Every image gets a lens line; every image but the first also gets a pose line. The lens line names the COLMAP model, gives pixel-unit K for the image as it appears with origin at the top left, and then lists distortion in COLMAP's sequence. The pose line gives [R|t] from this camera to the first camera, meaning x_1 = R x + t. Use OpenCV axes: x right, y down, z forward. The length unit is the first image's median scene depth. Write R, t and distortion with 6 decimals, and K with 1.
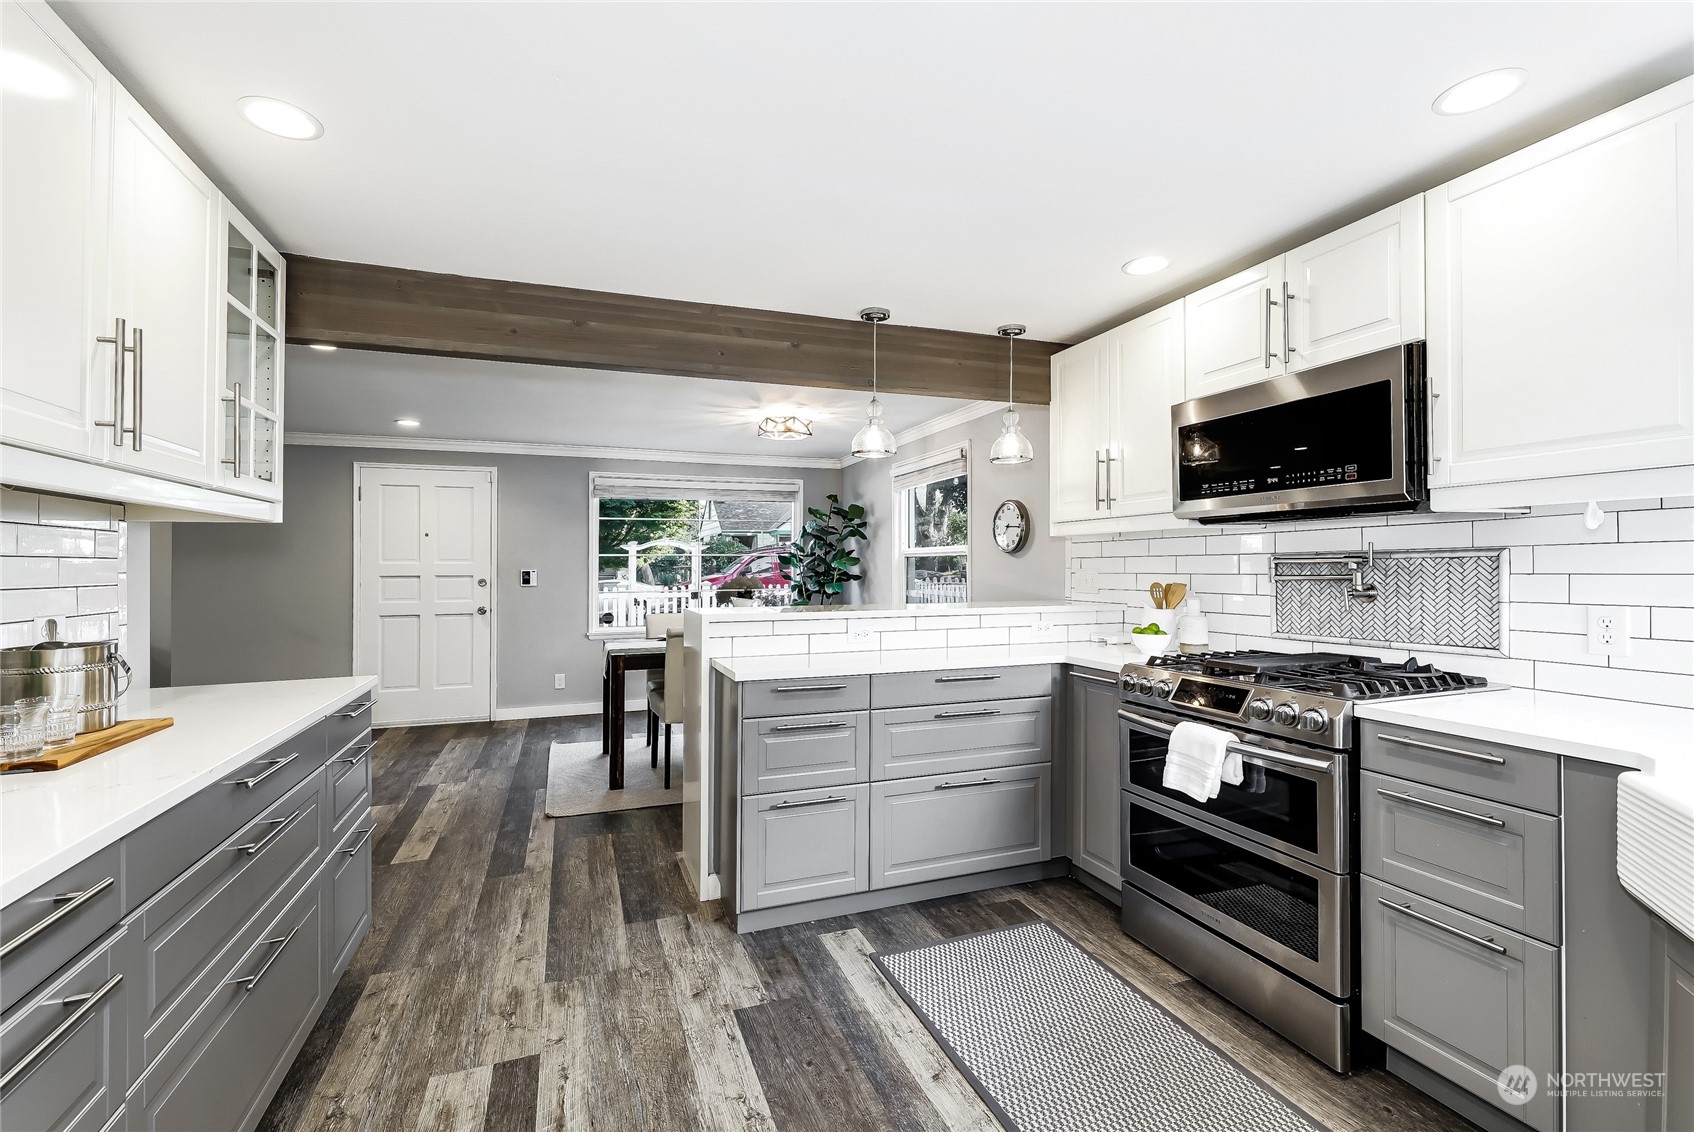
lens RADIAL K [[723.5, 0, 840.1], [0, 723.5, 559.8], [0, 0, 1]] dist [0.000832, -0.000057]
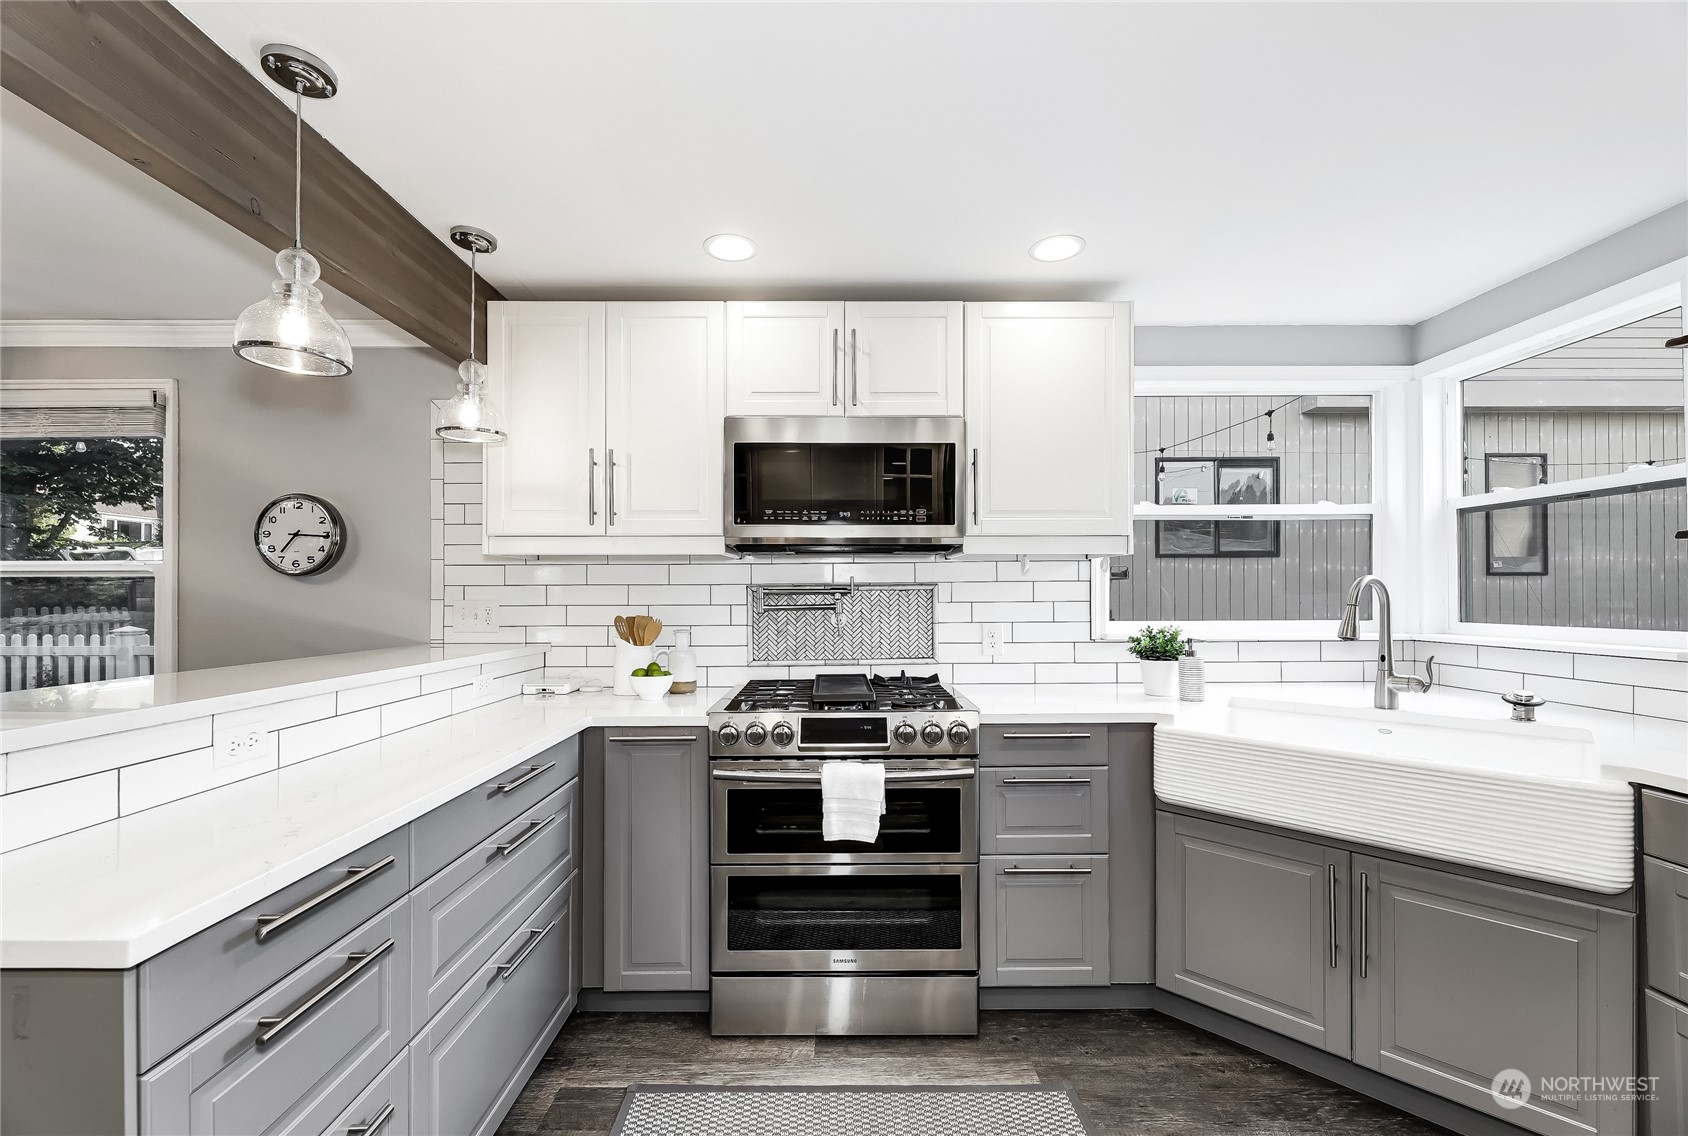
lens RADIAL K [[684.2, 0, 836.7], [0, 684.2, 594.3], [0, 0, 1]] dist [-0.000734, -0.000212]
pose [[0.346378, 0.006536, 0.938072, -0.315896], [-0.008354, 0.999958, -0.003882, 0.009306], [-0.938058, -0.006492, 0.346418, 0.634652]]
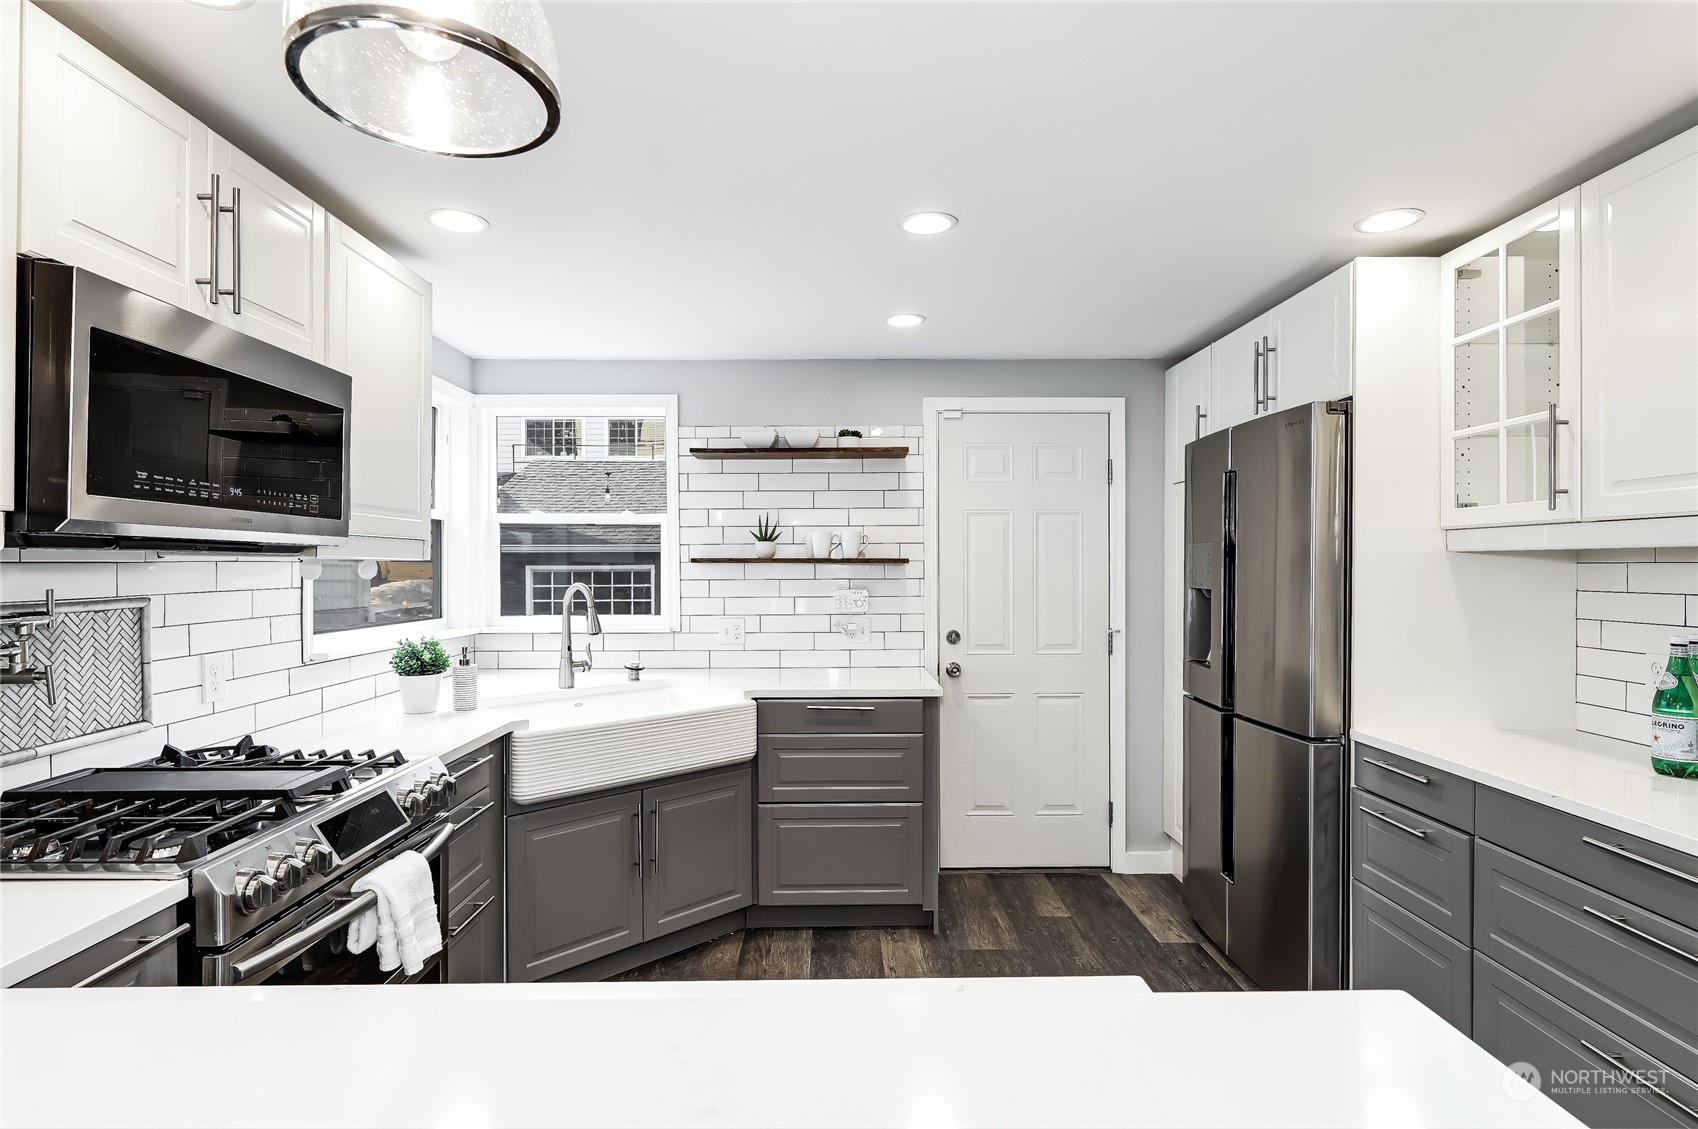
lens RADIAL K [[883.2, 0, 851.5], [0, 883.2, 569.6], [0, 0, 1]] dist [-0.003472, -0.000210]
pose [[-0.943587, 0.006986, 0.331050, -0.156193], [0.004718, 0.999960, -0.007654, -0.031799], [-0.331090, -0.005661, -0.943582, 1.471095]]
